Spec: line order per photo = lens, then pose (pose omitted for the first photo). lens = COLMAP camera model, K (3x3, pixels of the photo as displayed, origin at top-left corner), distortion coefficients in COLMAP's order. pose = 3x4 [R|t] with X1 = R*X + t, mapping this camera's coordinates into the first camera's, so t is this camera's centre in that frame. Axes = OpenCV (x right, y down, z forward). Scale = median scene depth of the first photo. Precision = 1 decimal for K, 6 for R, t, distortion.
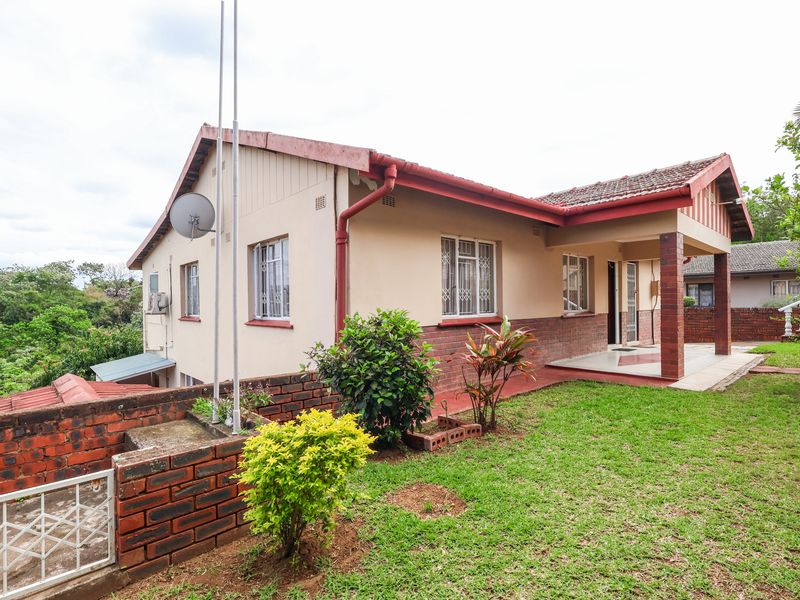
lens RADIAL K [[416.3, 0, 401.3], [0, 416.3, 301.6], [0, 0, 1]] dist [0.006439, -0.001854]
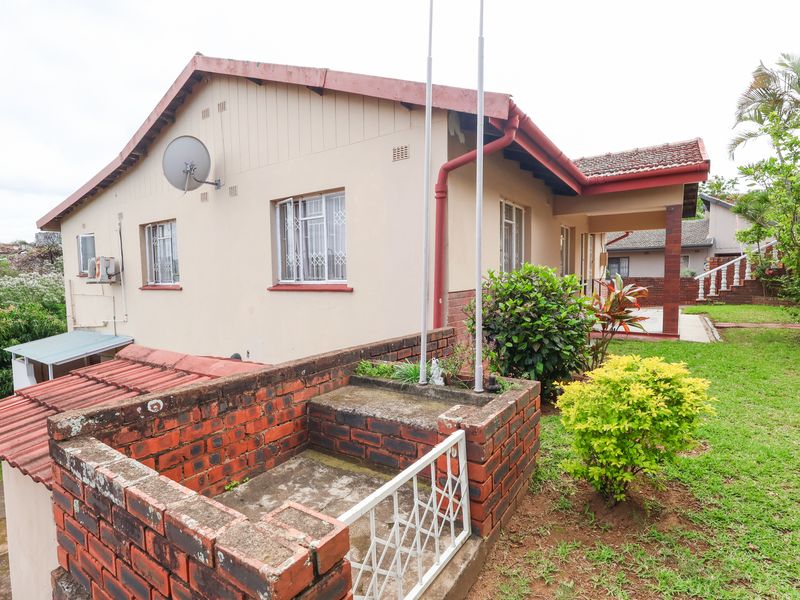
lens RADIAL K [[416.3, 0, 401.1], [0, 416.3, 301.1], [0, 0, 1]] dist [0.006439, -0.001854]
pose [[0.971626, -0.012721, 0.236180, -0.325758], [-0.000710, 0.998391, 0.056696, 0.028862], [-0.236522, -0.055255, 0.970054, 0.069283]]
